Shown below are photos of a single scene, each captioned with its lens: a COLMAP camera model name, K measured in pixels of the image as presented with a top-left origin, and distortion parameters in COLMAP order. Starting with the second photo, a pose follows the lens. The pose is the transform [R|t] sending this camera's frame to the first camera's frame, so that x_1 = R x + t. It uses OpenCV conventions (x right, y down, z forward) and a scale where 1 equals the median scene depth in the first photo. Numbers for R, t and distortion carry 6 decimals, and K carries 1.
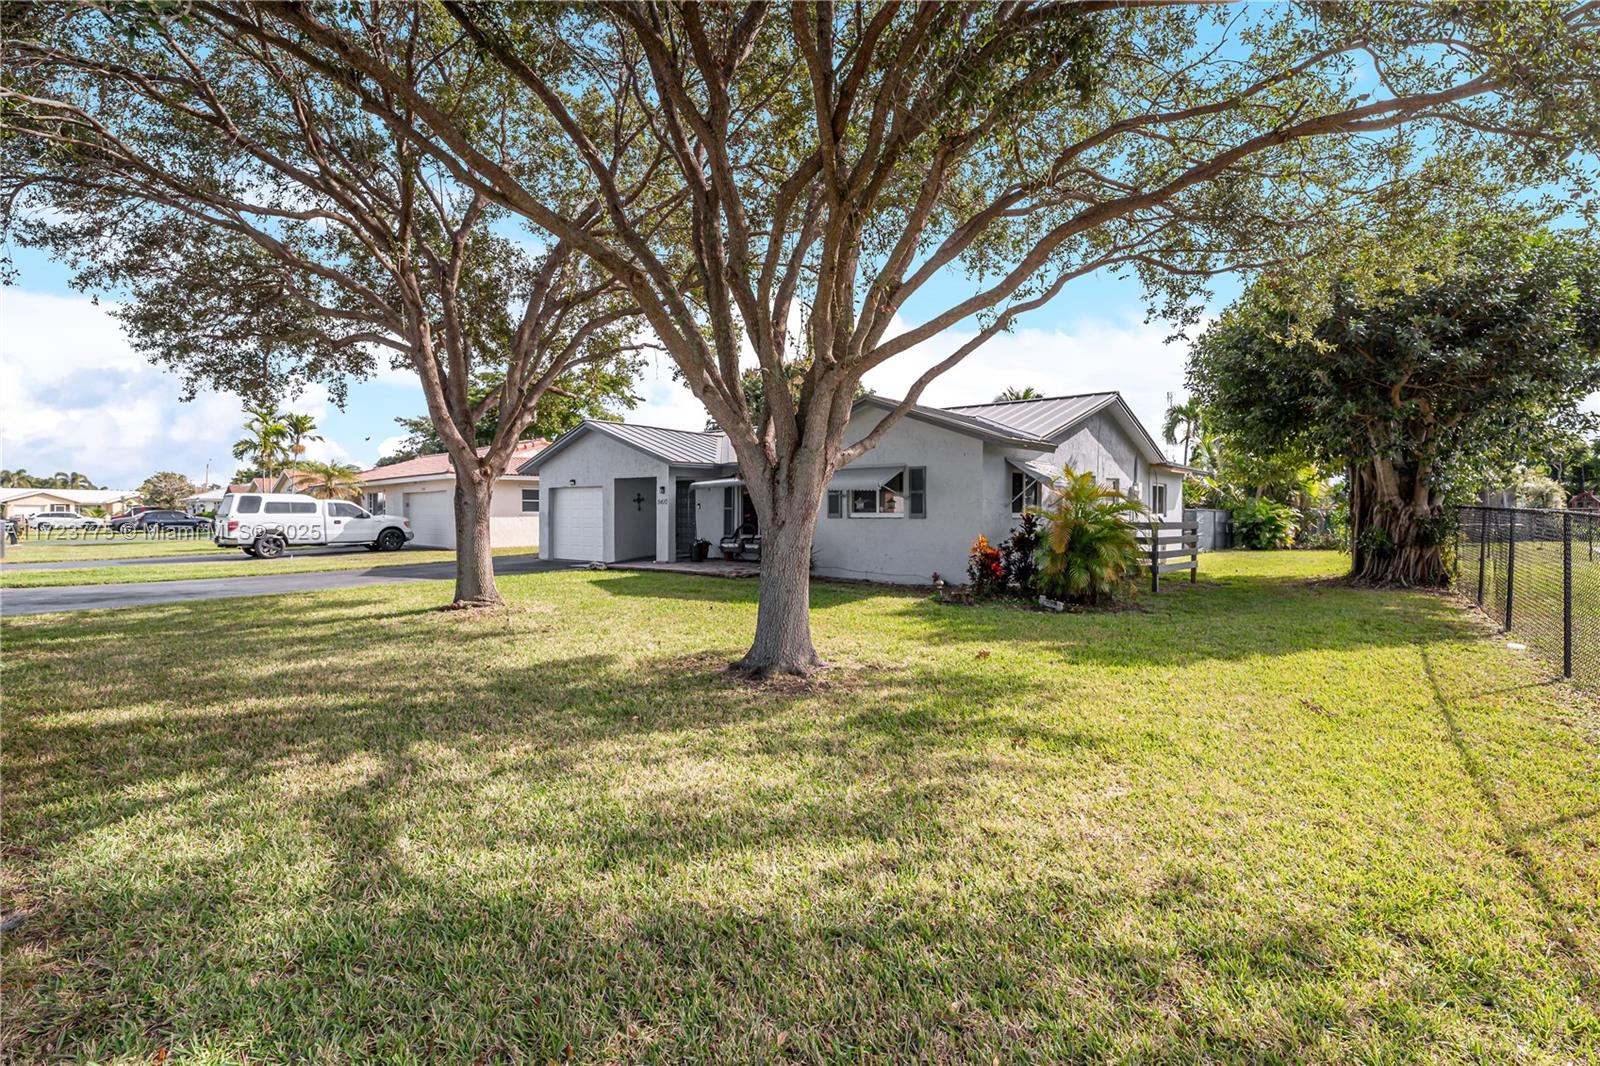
lens RADIAL K [[782.6, 0, 802.6], [0, 782.6, 513.0], [0, 0, 1]] dist [0.000244, 0.000001]
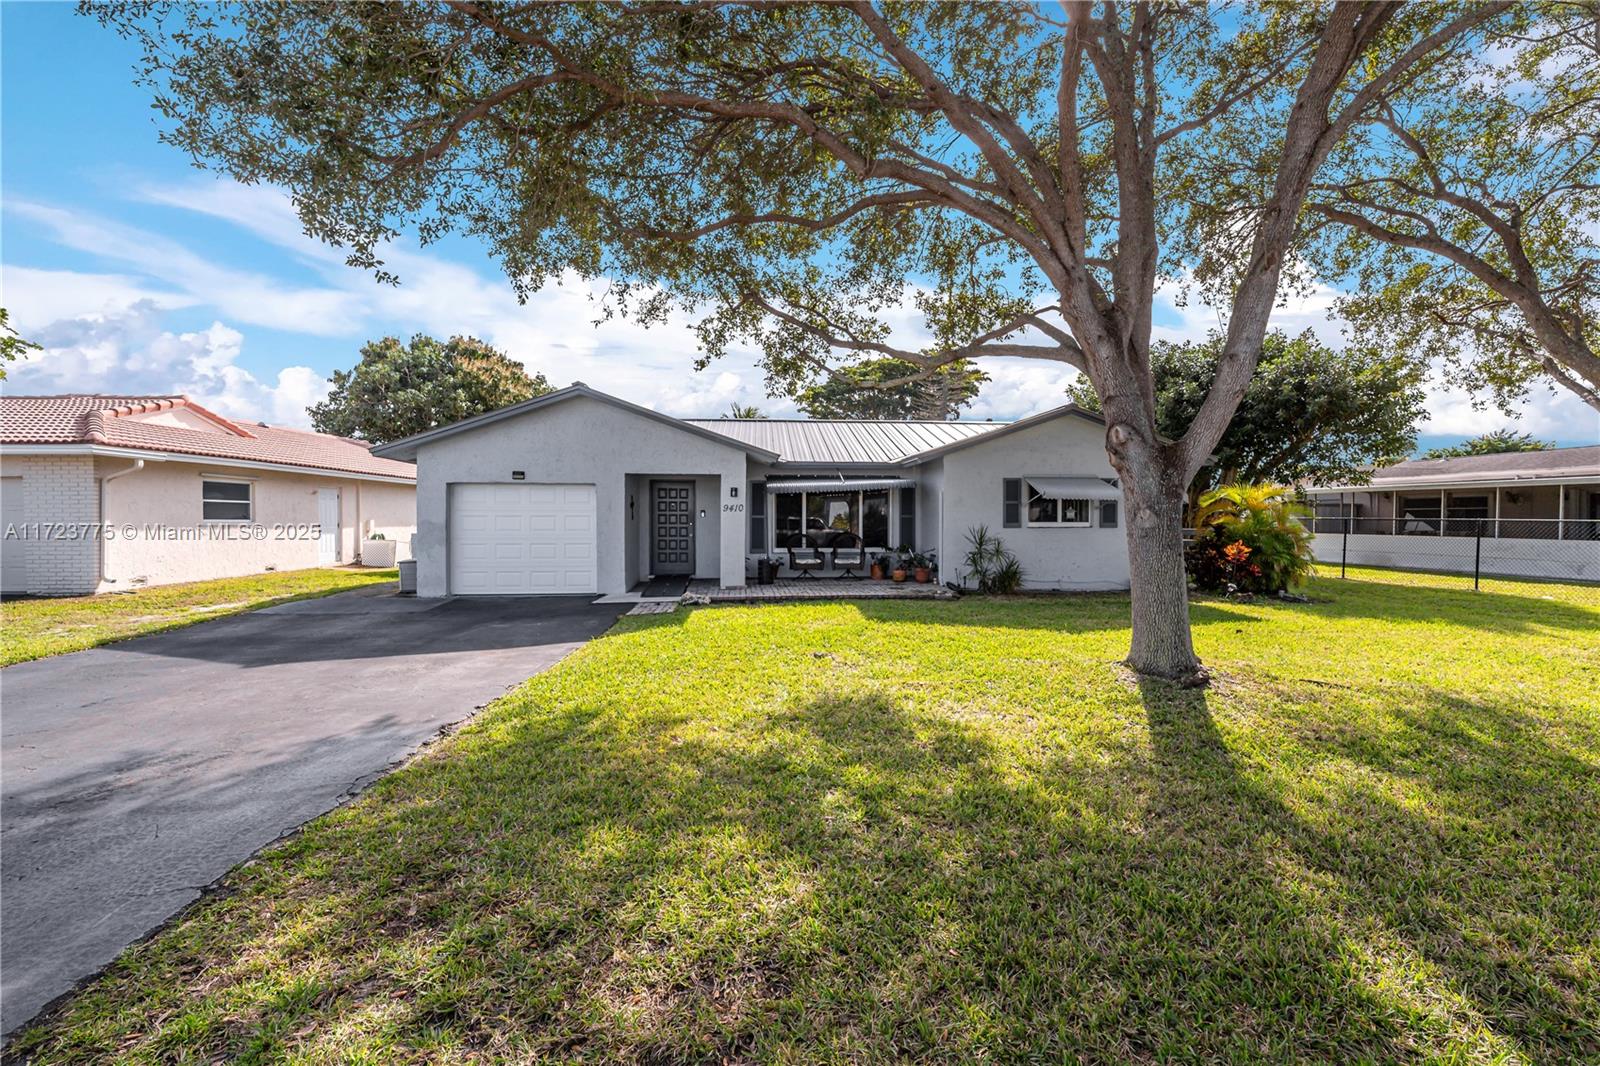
lens RADIAL K [[681.8, 0, 804.8], [0, 681.8, 521.6], [0, 0, 1]] dist [-0.001972, -0.000584]
pose [[0.707939, 0.001832, 0.706271, -0.594708], [0.000660, 0.999994, -0.003255, 0.001205], [-0.706273, 0.002770, 0.707934, 0.484127]]
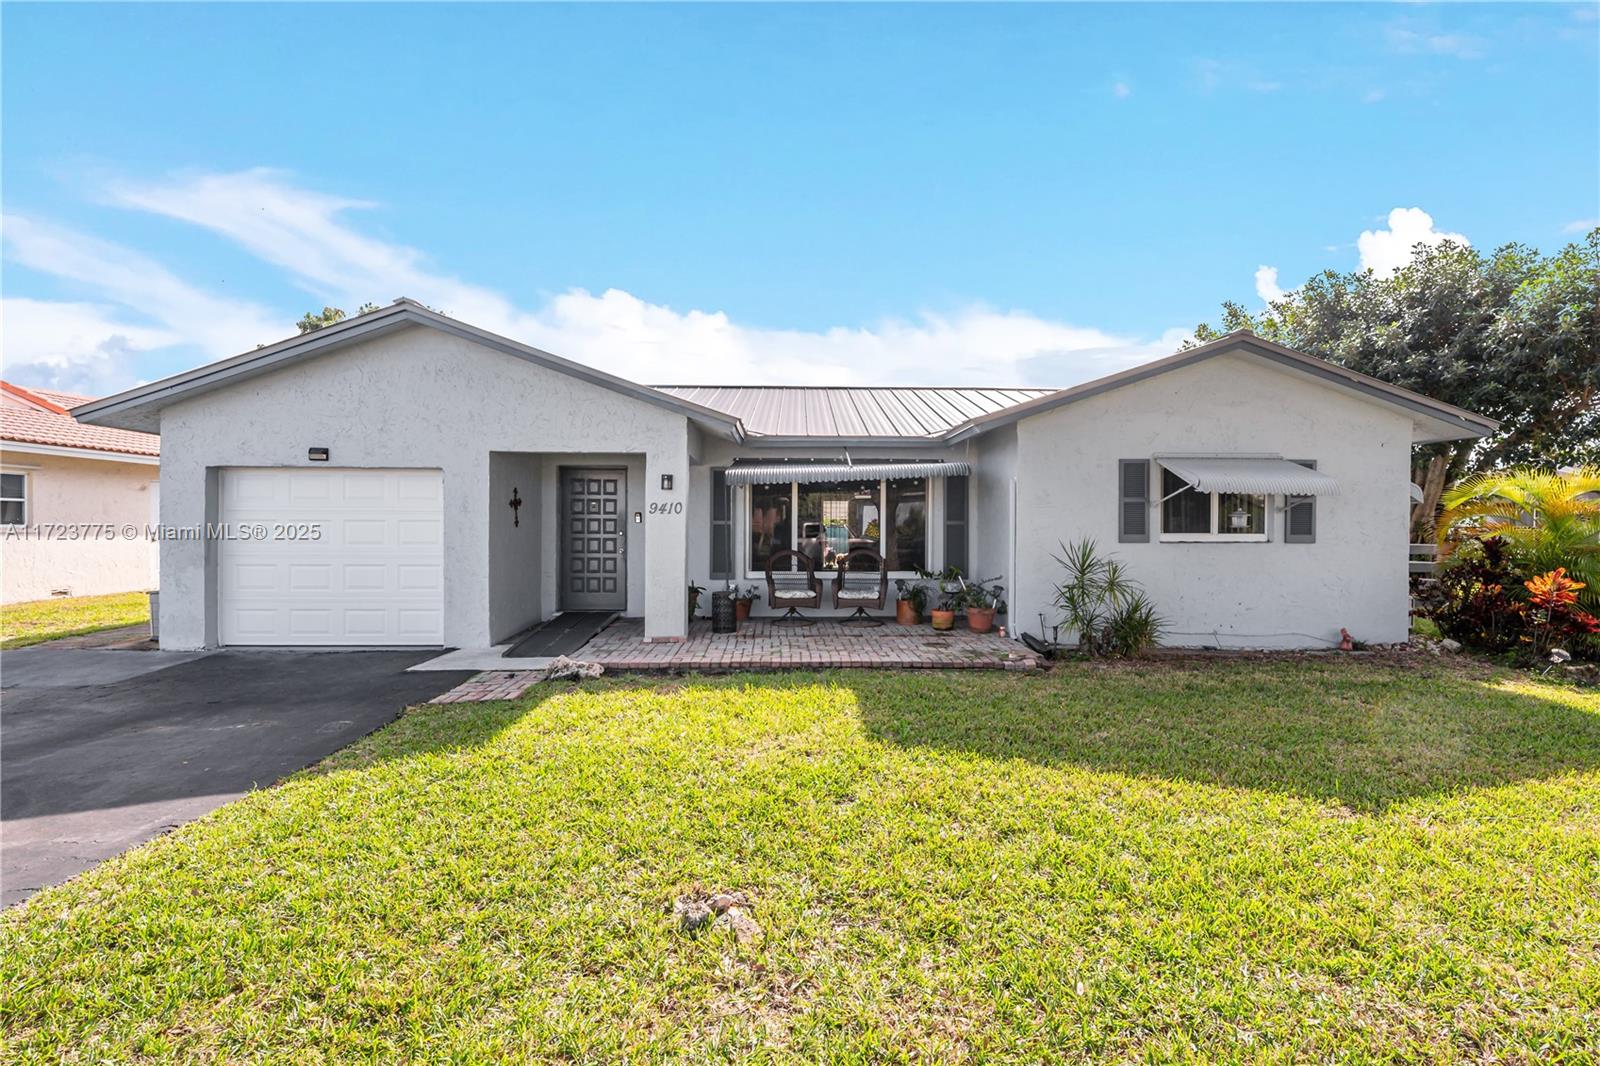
lens RADIAL K [[725.0, 0, 801.7], [0, 725.0, 526.6], [0, 0, 1]] dist [-0.006677, -0.000521]
pose [[0.750039, 0.006658, 0.661360, -0.399492], [-0.003581, 0.999976, -0.006006, -0.000960], [-0.661383, 0.002137, 0.750045, 0.627895]]
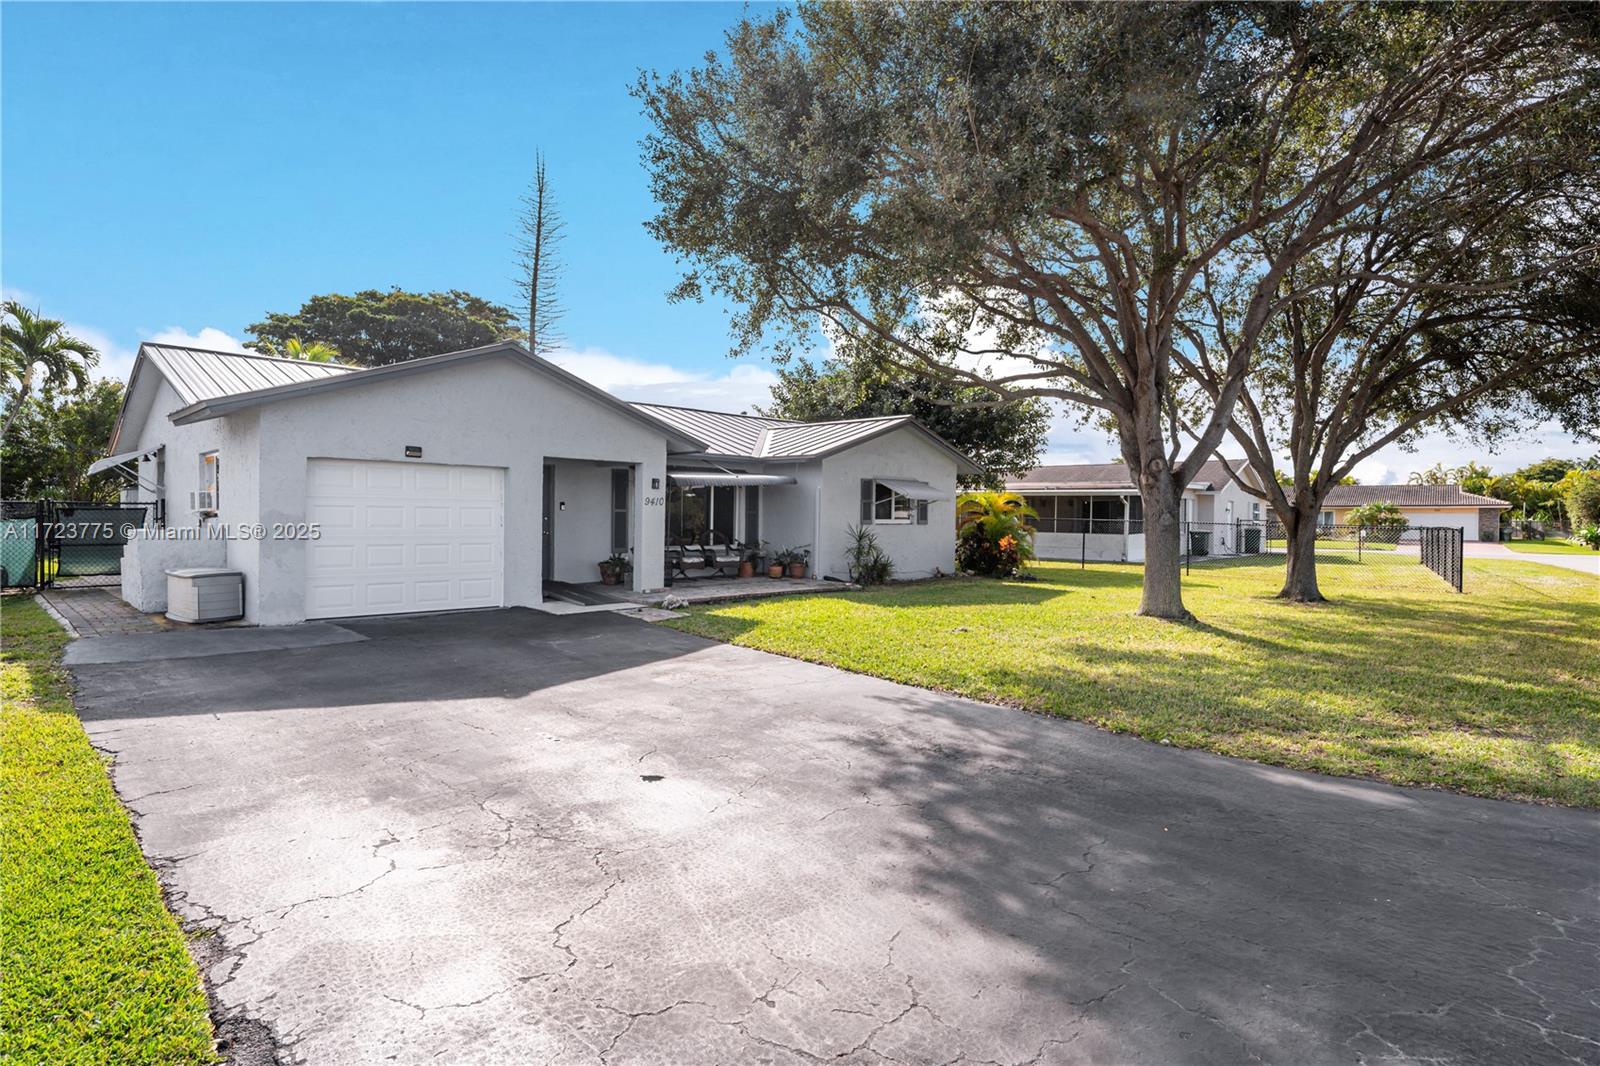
lens RADIAL K [[868.1, 0, 806.8], [0, 868.1, 527.2], [0, 0, 1]] dist [0.000180, -0.000019]
pose [[0.081353, -0.006020, 0.996667, -0.911504], [-0.004575, 0.999969, 0.006413, 0.002646], [-0.996675, -0.005082, 0.081323, 0.807227]]
